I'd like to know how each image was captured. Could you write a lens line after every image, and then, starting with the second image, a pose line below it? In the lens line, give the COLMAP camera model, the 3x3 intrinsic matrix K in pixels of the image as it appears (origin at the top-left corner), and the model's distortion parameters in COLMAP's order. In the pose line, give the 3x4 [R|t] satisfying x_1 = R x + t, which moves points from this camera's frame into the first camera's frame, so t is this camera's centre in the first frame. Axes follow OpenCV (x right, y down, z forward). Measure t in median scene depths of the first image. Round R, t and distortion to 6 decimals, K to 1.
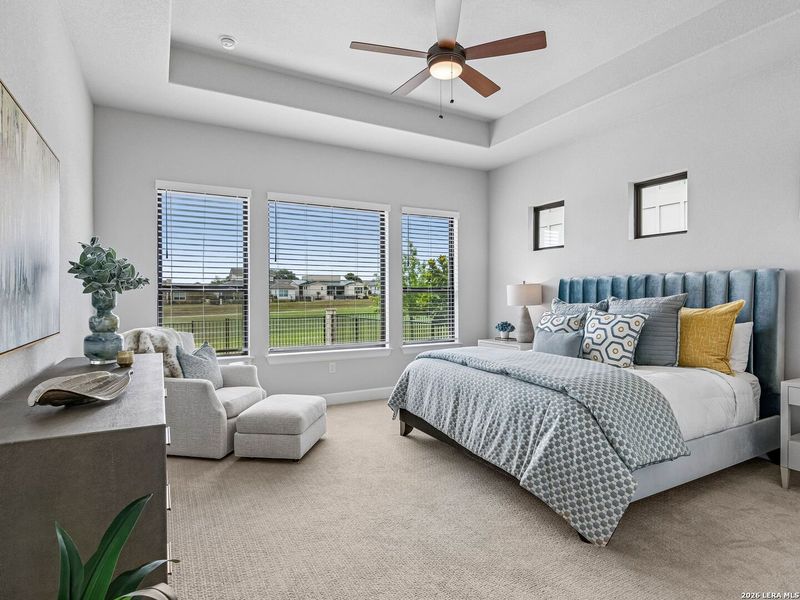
lens RADIAL K [[452.4, 0, 412.6], [0, 452.4, 301.4], [0, 0, 1]] dist [-0.005007, -0.005992]
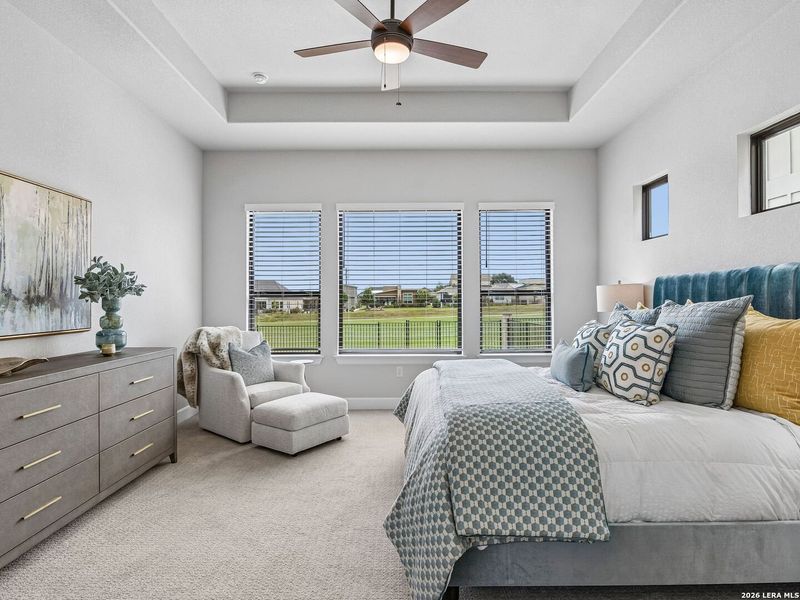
lens RADIAL K [[452.4, 0, 402.8], [0, 452.4, 300.7], [0, 0, 1]] dist [-0.005007, -0.005992]
pose [[0.869776, -0.001724, -0.493443, 0.467035], [-0.002901, 0.999959, -0.008607, -0.003056], [0.493438, 0.008918, 0.869735, 0.191223]]
